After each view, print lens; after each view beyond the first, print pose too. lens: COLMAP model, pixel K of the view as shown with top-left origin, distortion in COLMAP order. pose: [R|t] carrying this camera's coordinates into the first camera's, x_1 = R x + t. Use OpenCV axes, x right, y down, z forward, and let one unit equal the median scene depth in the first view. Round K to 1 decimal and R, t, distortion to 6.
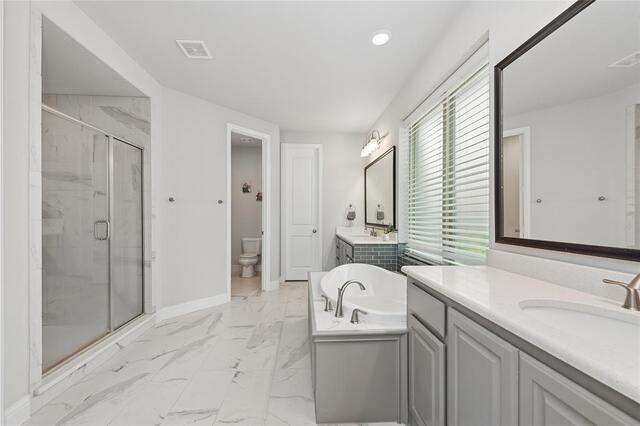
lens RADIAL K [[254.1, 0, 320.0], [0, 254.1, 213.3], [0, 0, 1]] dist [0.003759, -0.000345]
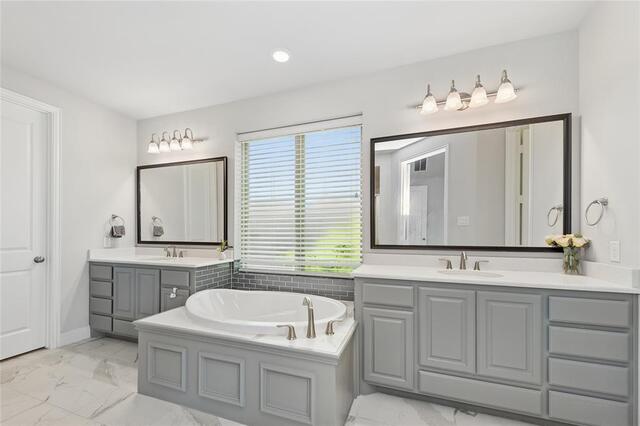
lens RADIAL K [[254.1, 0, 318.4], [0, 254.1, 228.4], [0, 0, 1]] dist [0.003759, -0.000345]
pose [[0.387268, 0.007376, 0.921938, -0.447952], [-0.009715, 0.999945, -0.003920, -0.002615], [-0.921916, -0.007439, 0.387318, 0.335557]]
